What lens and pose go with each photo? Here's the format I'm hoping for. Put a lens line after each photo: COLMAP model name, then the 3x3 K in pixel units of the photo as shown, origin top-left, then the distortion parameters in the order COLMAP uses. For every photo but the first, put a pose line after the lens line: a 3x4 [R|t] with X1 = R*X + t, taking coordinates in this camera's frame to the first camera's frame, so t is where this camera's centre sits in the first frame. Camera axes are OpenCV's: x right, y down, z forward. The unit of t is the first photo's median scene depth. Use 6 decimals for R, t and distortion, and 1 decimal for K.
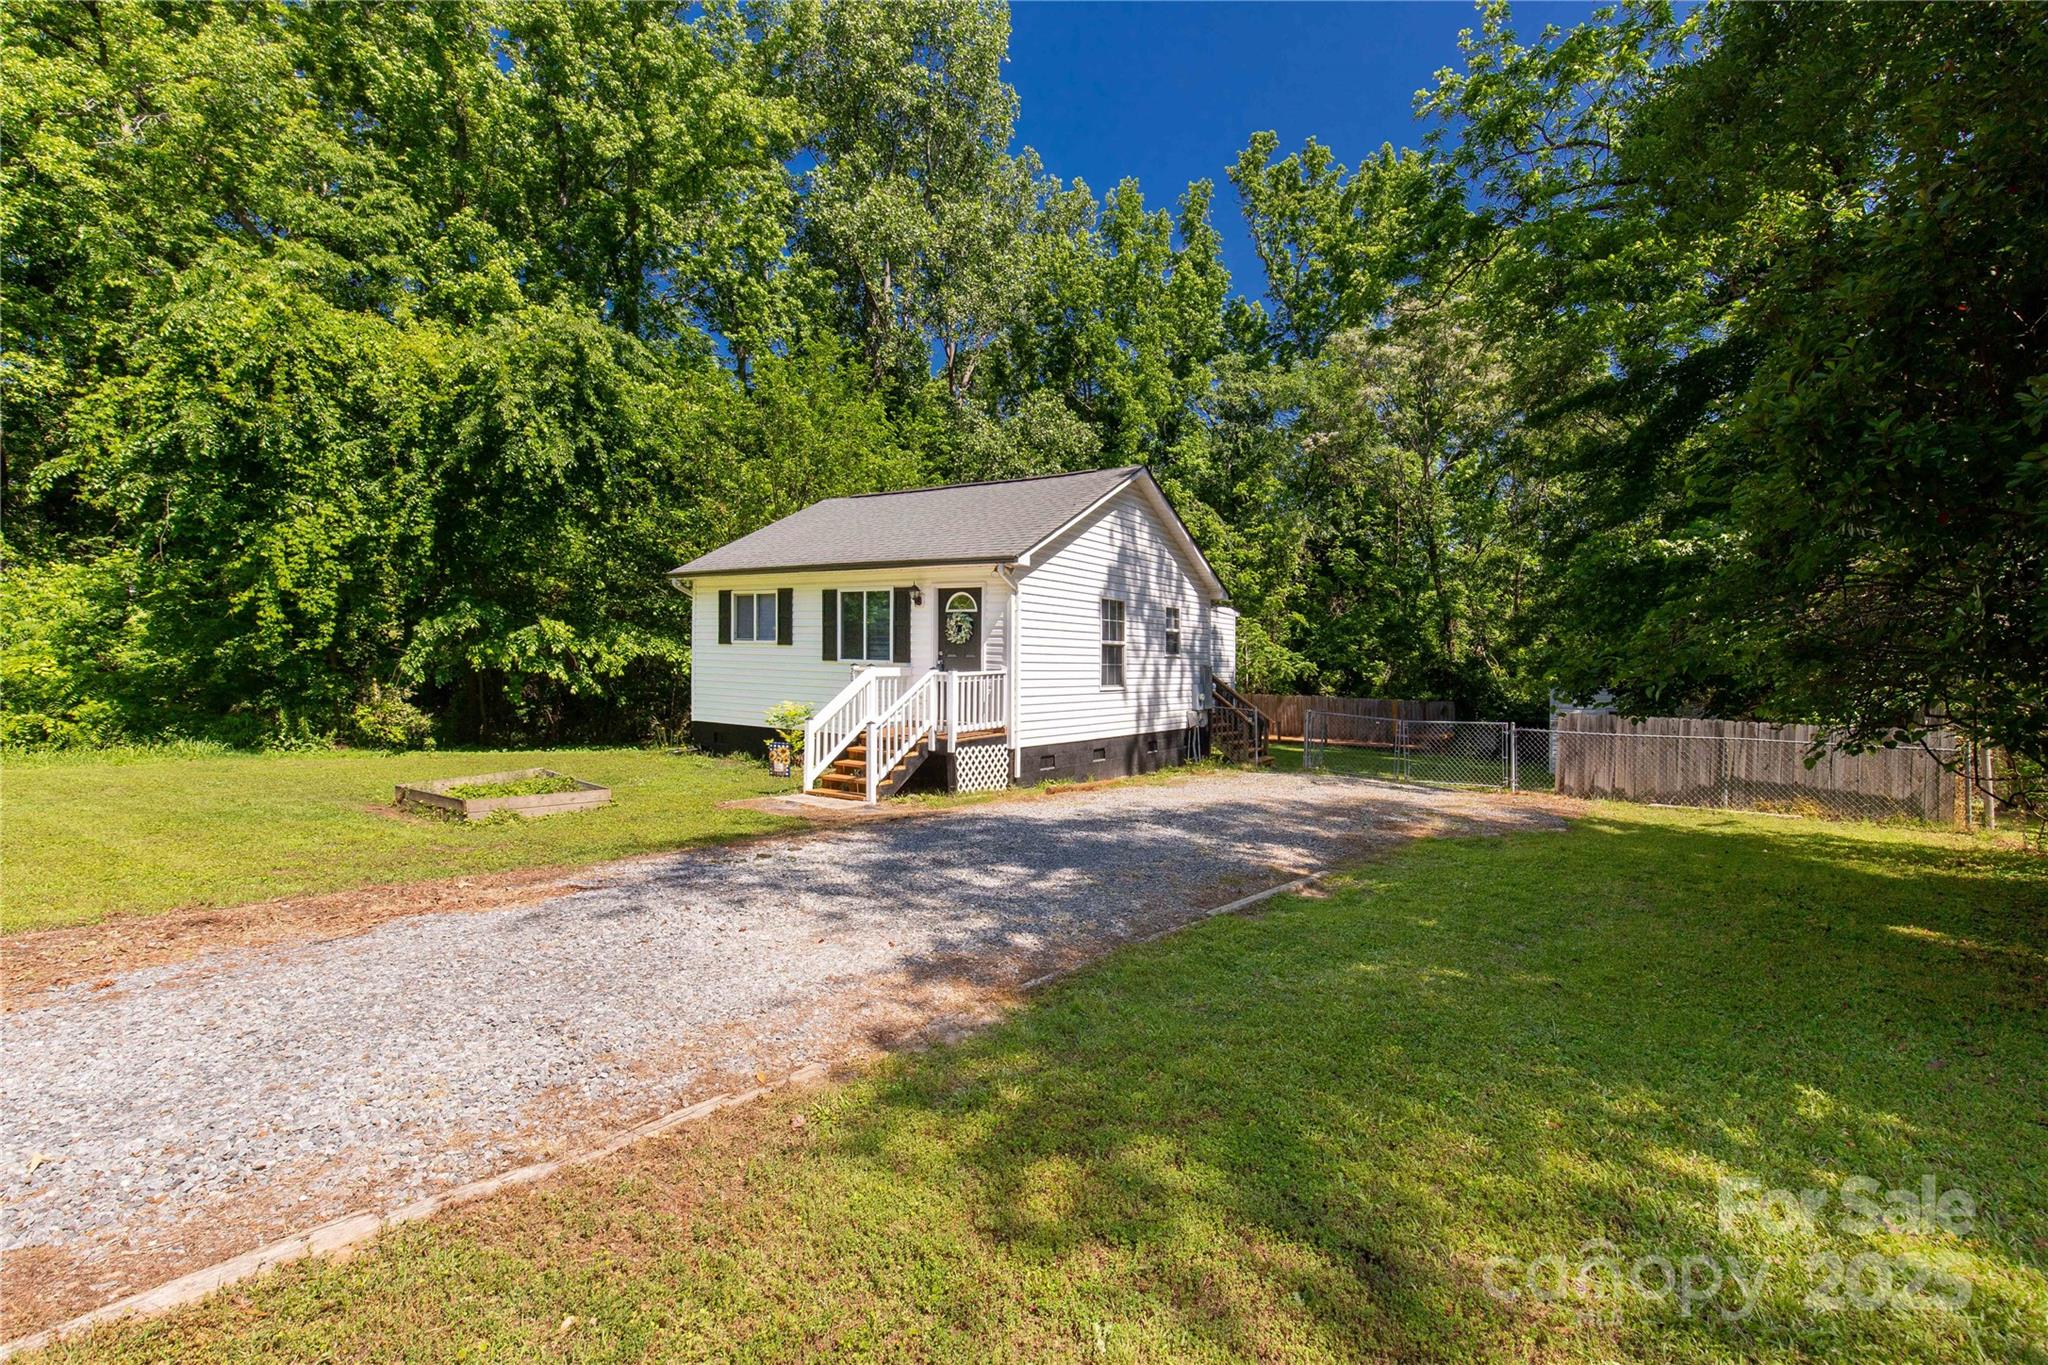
lens RADIAL K [[915.5, 0, 1027.8], [0, 915.5, 678.9], [0, 0, 1]] dist [0.001941, 0.001130]
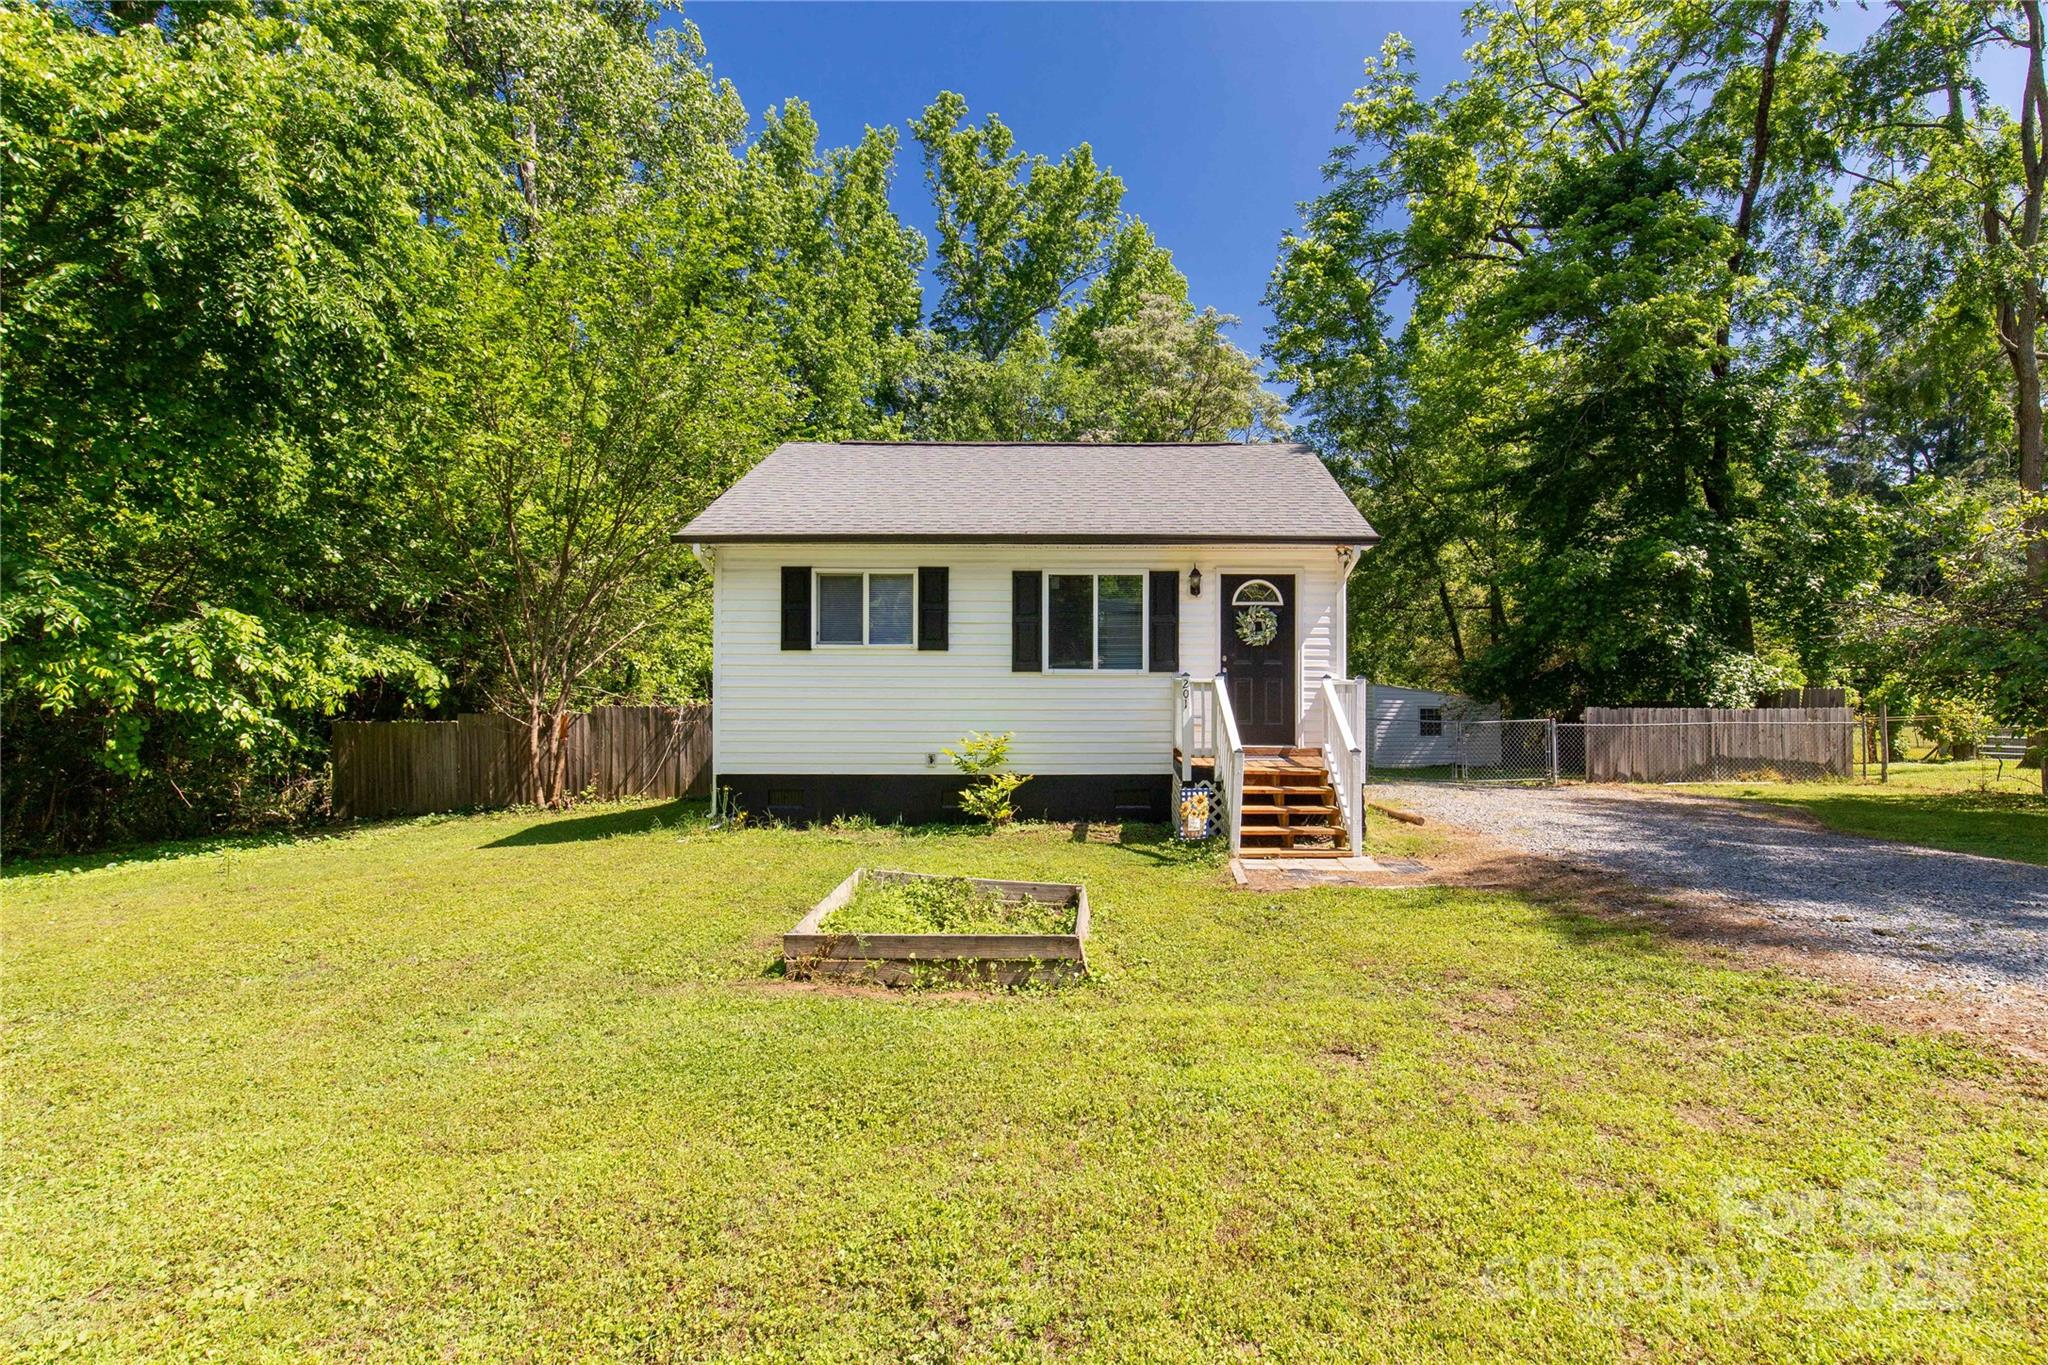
lens RADIAL K [[1008.5, 0, 1076.0], [0, 1008.5, 666.6], [0, 0, 1]] dist [0.003691, 0.000132]
pose [[0.828108, -0.013527, 0.560405, -0.615157], [0.029722, 0.999362, -0.019797, -0.007385], [-0.559779, 0.033051, 0.827982, 0.335461]]
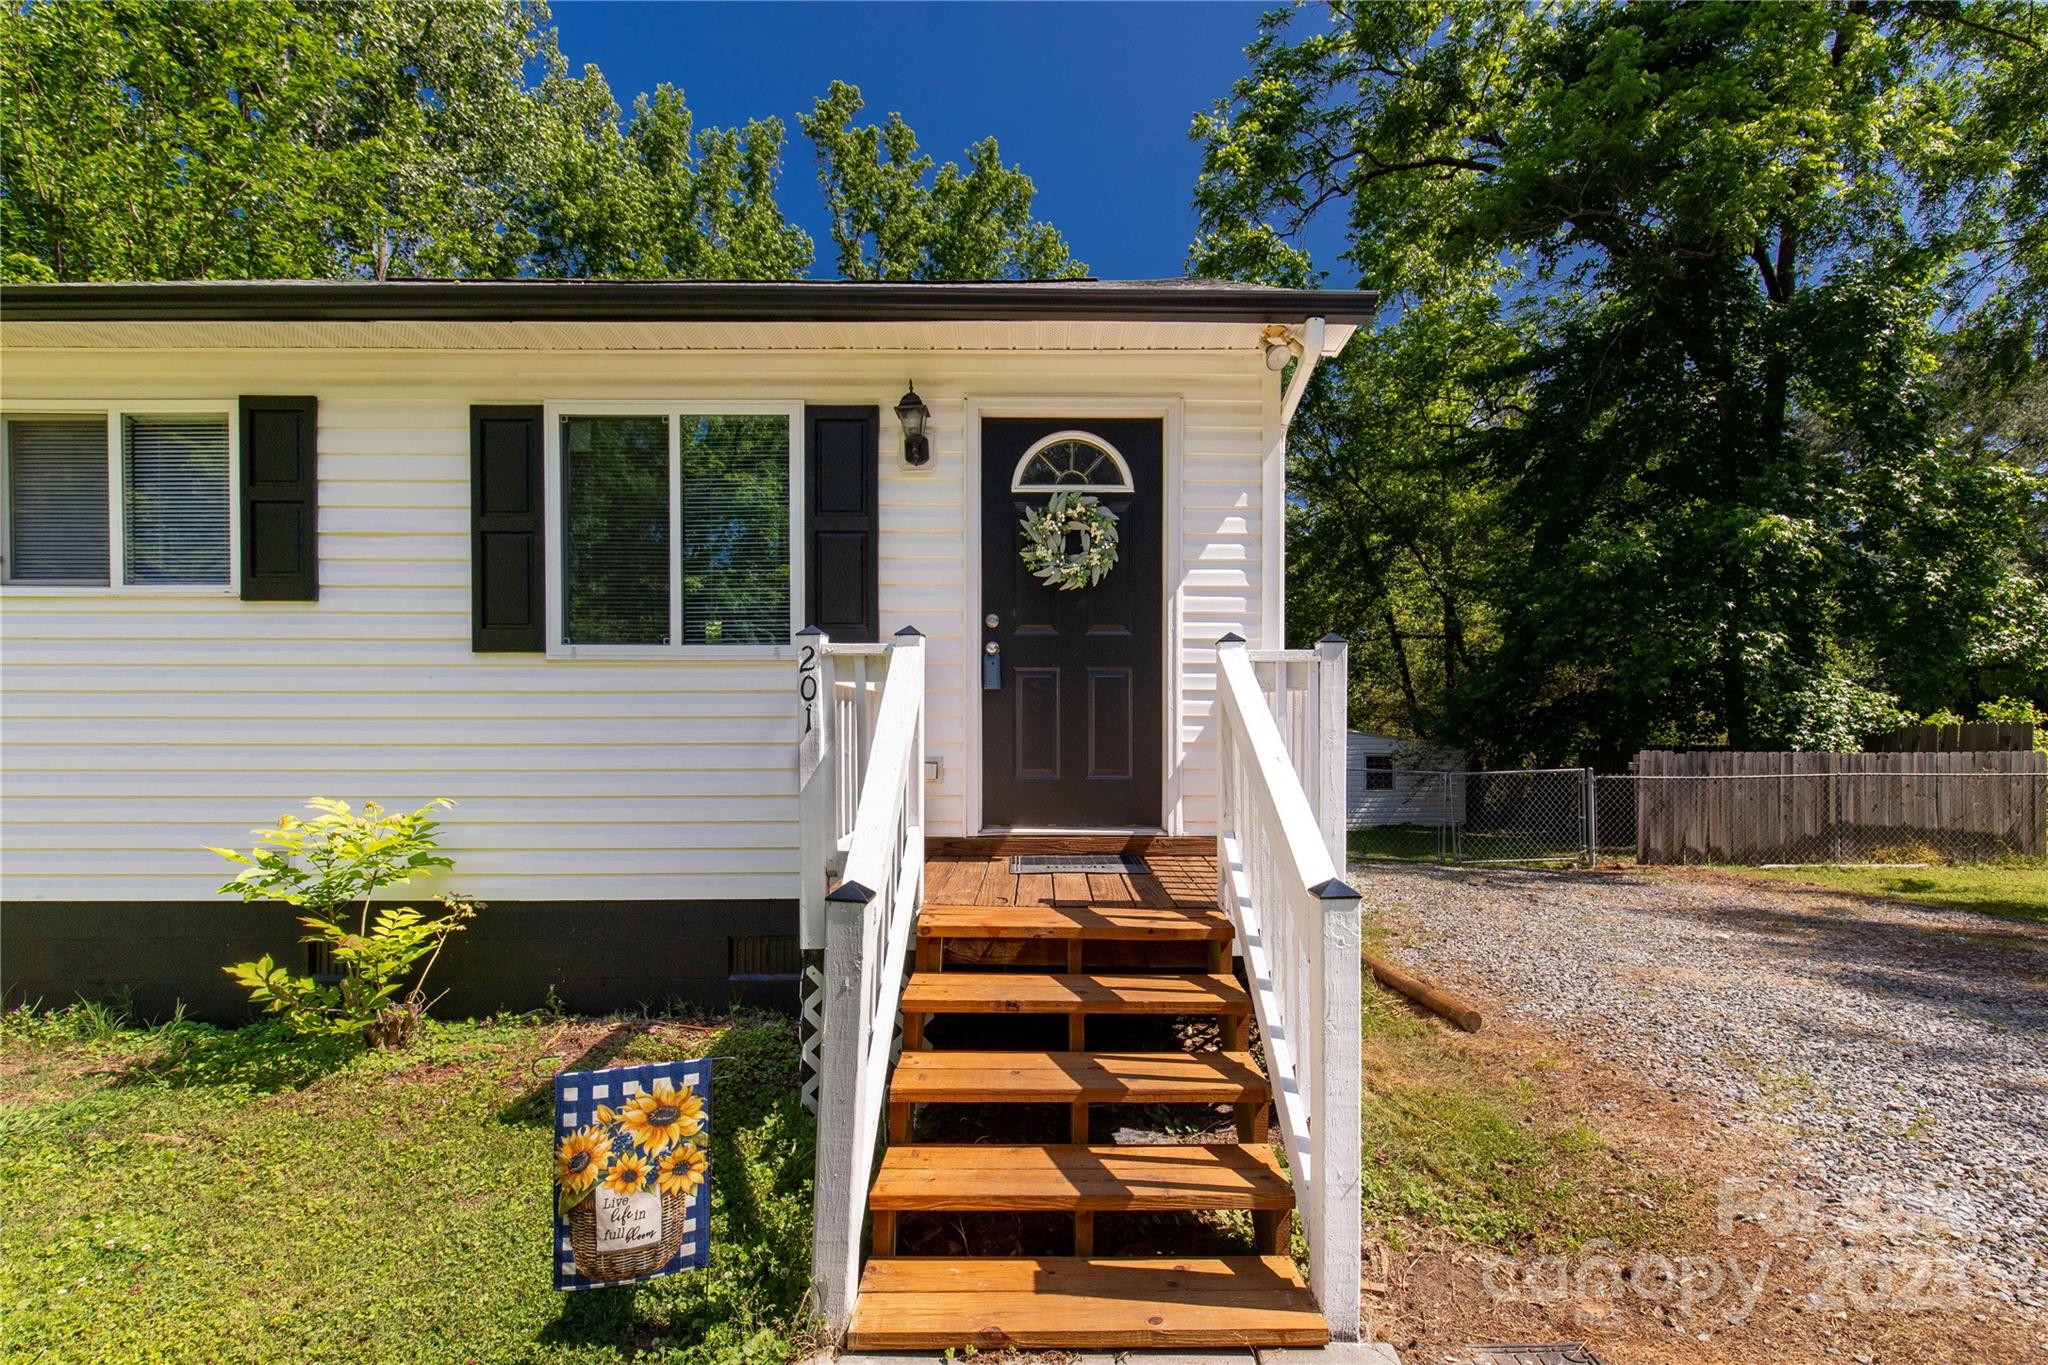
lens RADIAL K [[915.5, 0, 1028.9], [0, 915.5, 734.7], [0, 0, 1]] dist [0.001941, 0.001130]
pose [[0.828522, -0.021790, 0.559532, -0.241712], [0.031088, 0.999491, -0.007111, 0.013145], [-0.559093, 0.023286, 0.828778, 0.664576]]
